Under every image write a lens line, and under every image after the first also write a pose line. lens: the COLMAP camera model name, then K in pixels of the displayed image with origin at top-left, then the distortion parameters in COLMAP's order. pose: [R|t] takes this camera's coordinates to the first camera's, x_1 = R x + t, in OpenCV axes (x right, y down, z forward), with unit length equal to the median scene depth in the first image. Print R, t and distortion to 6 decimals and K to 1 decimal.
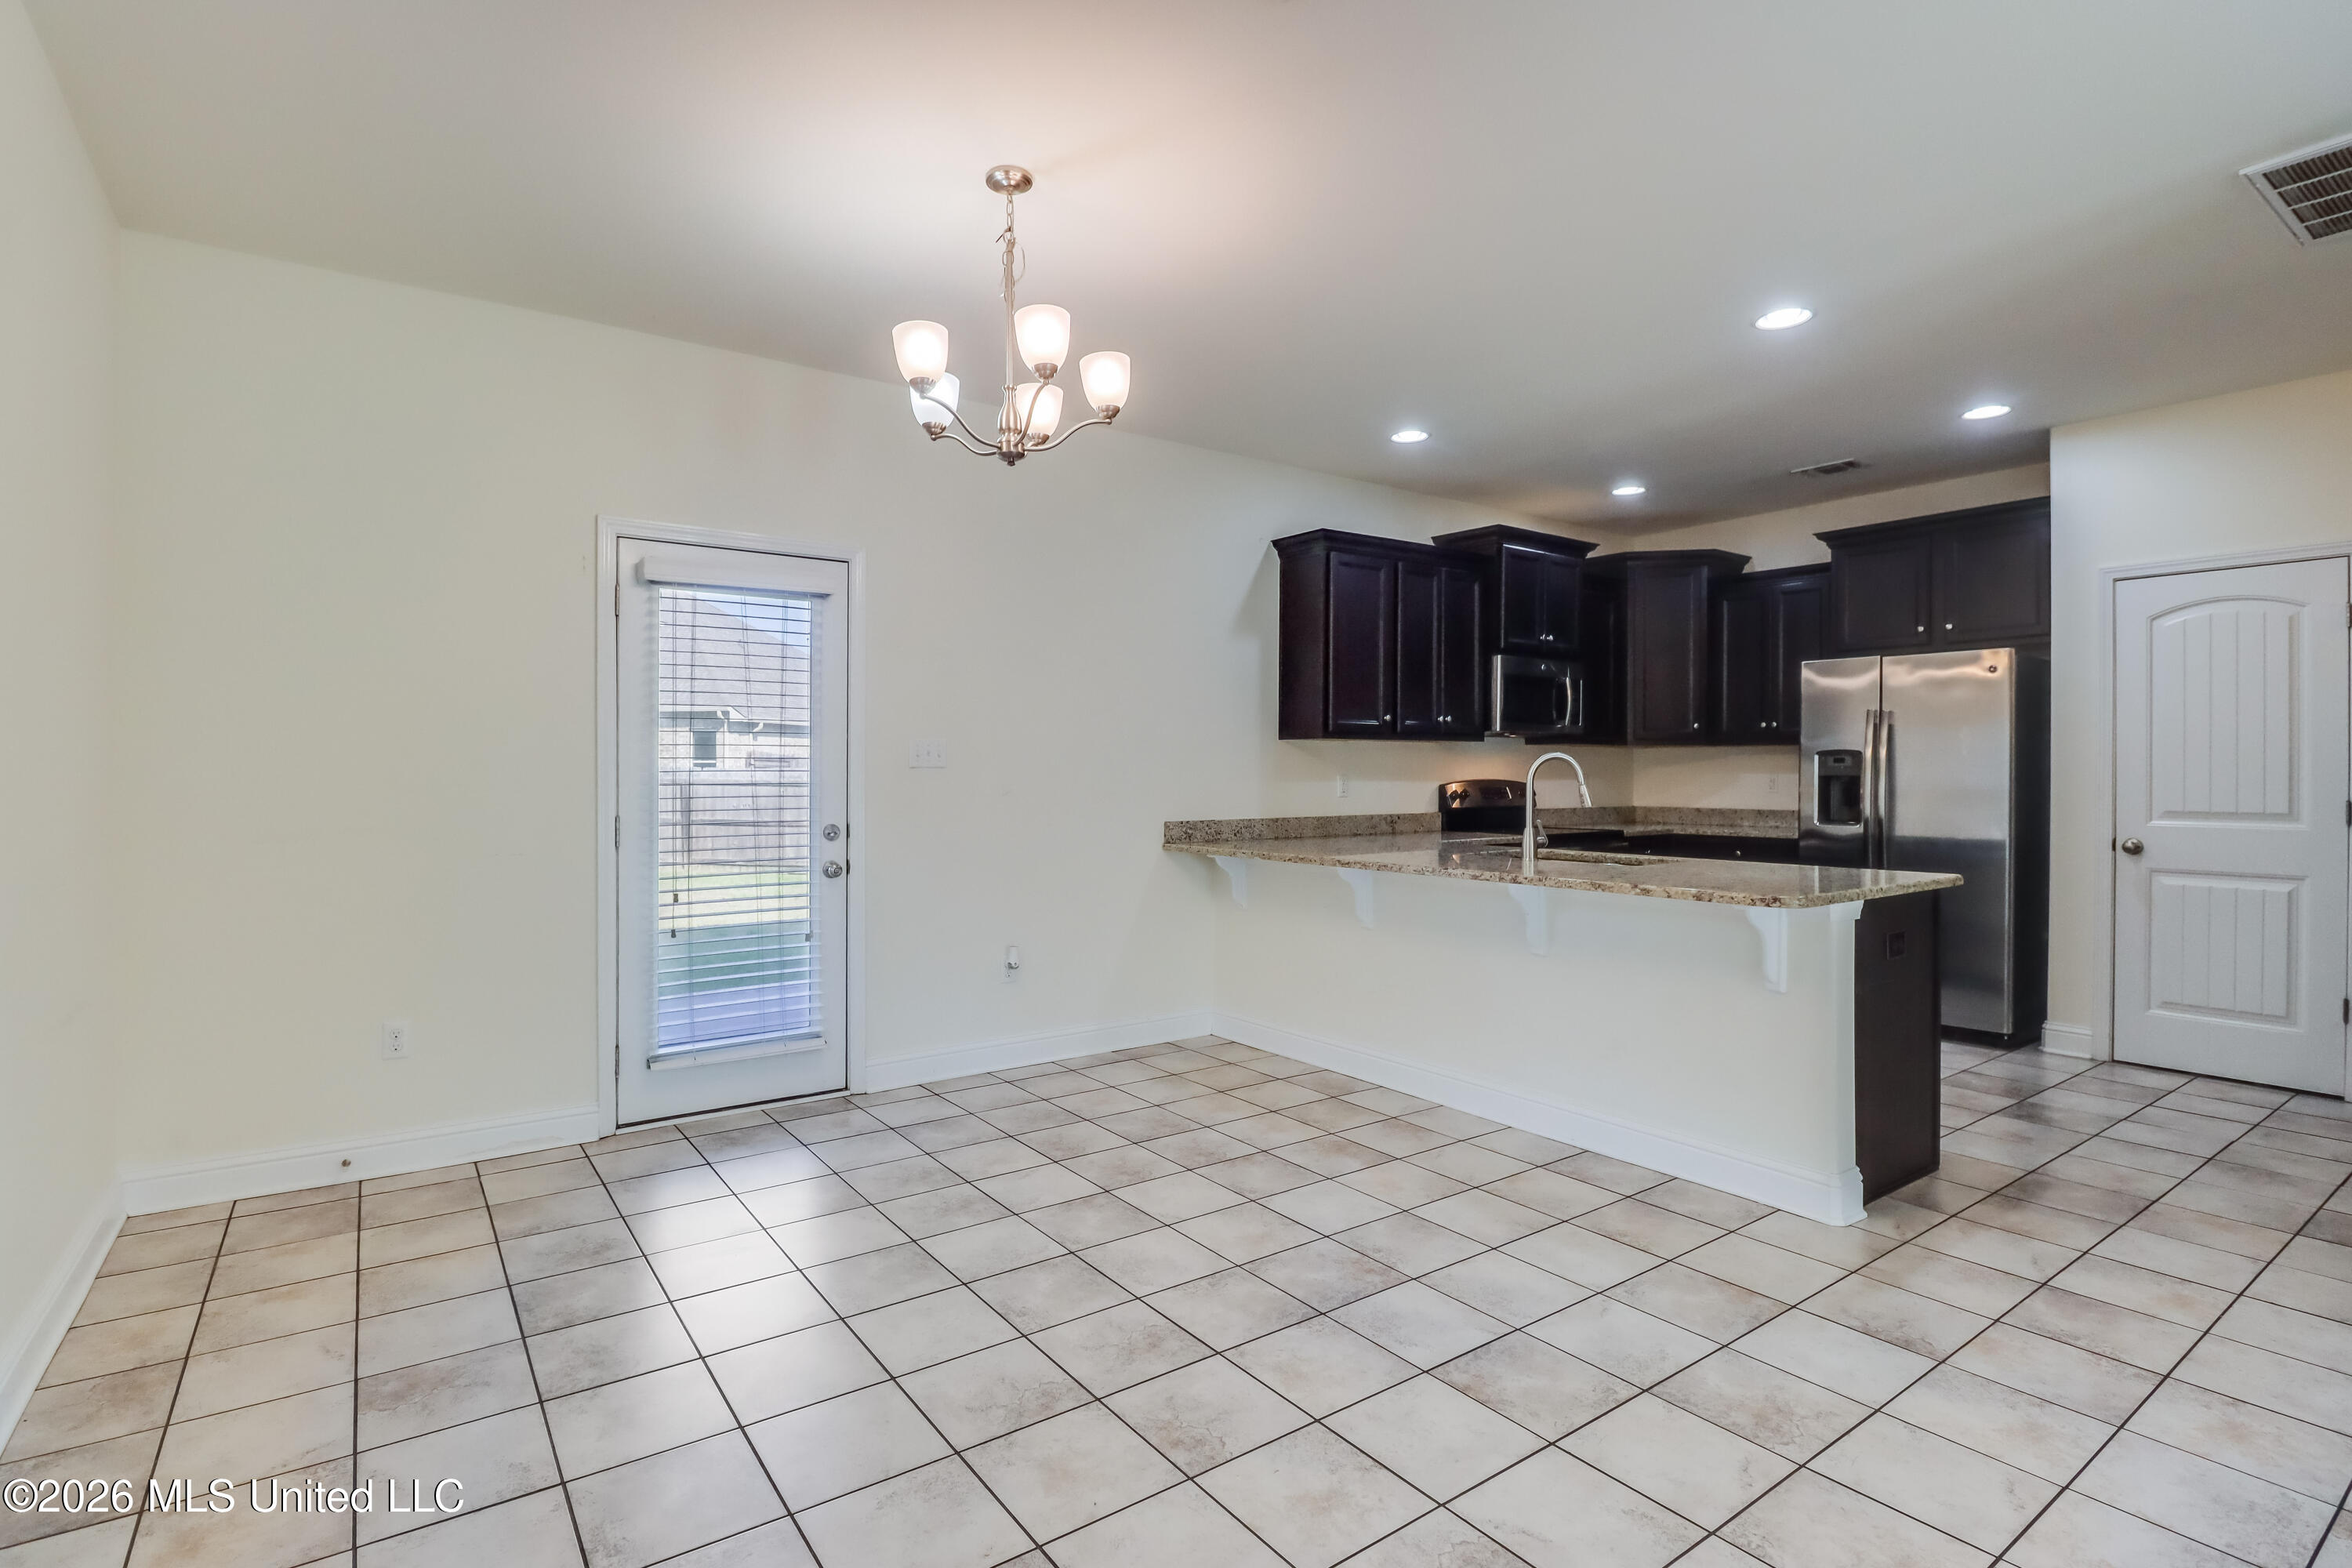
lens RADIAL K [[1137.1, 0, 1179.8], [0, 1137.1, 768.1], [0, 0, 1]] dist [0.008760, -0.000762]
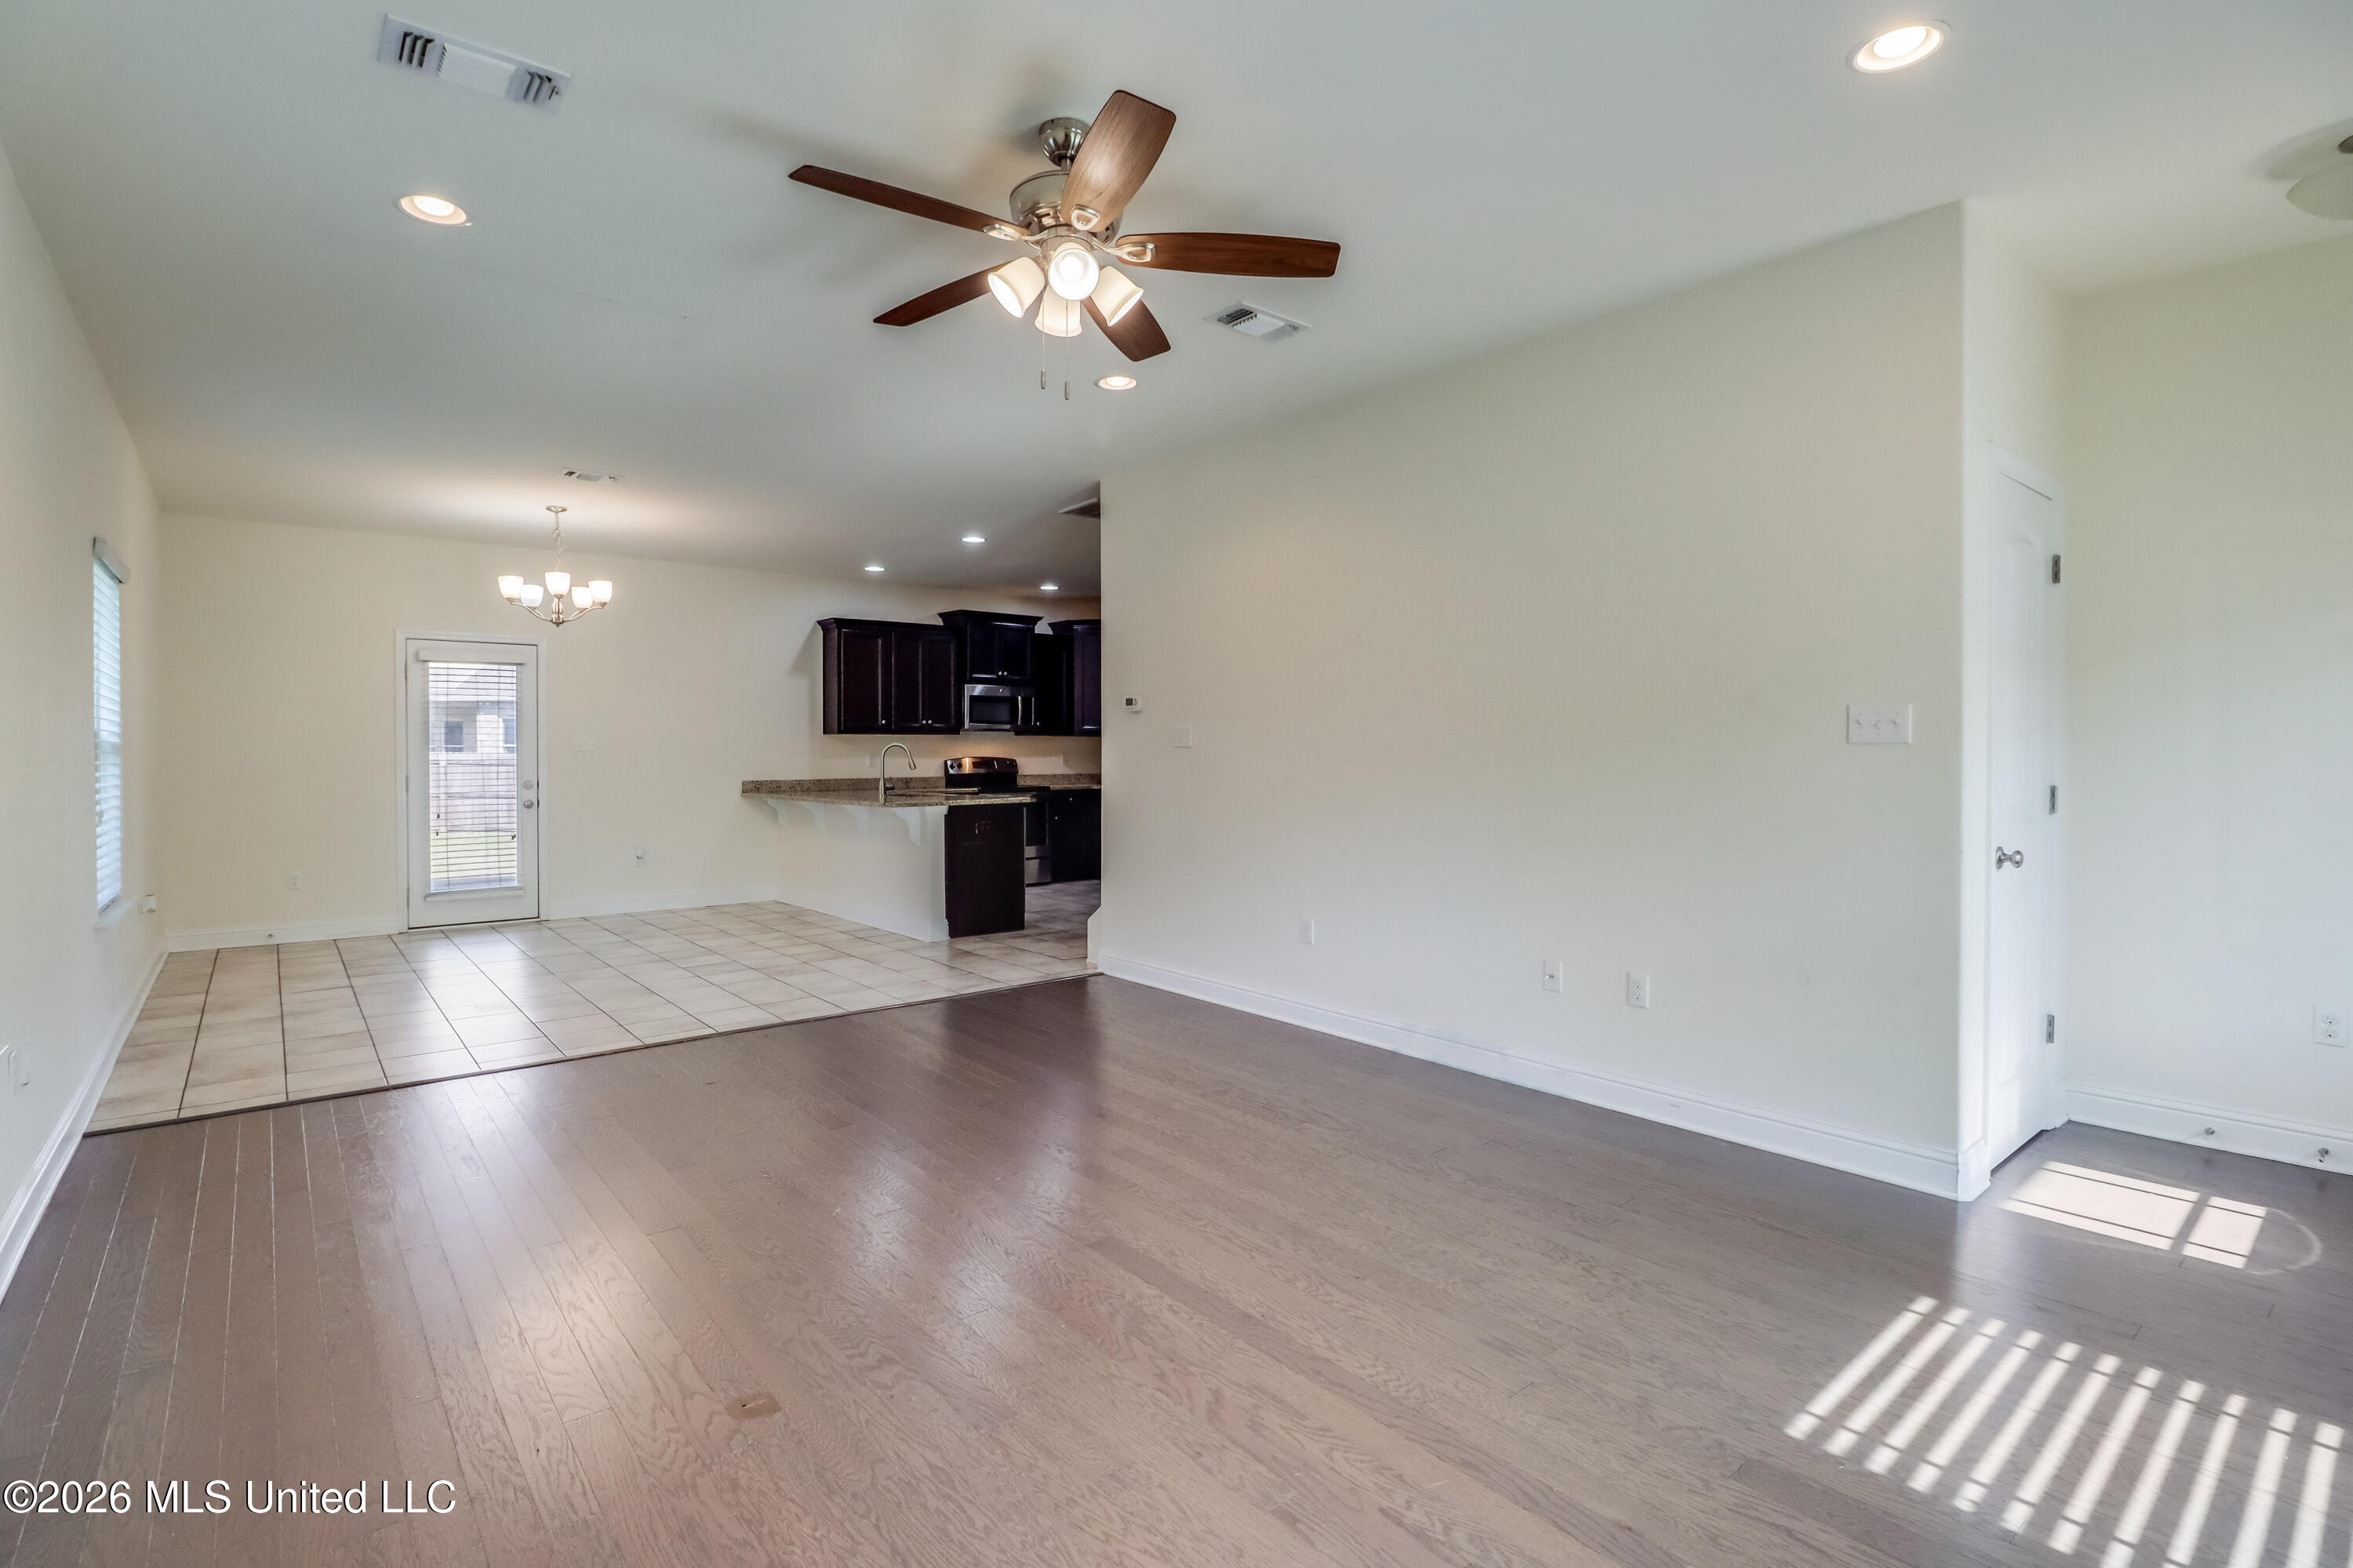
lens RADIAL K [[1080.7, 0, 1167.4], [0, 1080.7, 758.2], [0, 0, 1]] dist [-0.004665, -0.000552]
pose [[0.997865, -0.005855, 0.065053, 0.532830], [0.005487, 0.999968, 0.005830, 0.004941], [-0.065085, -0.005461, 0.997865, -0.729903]]
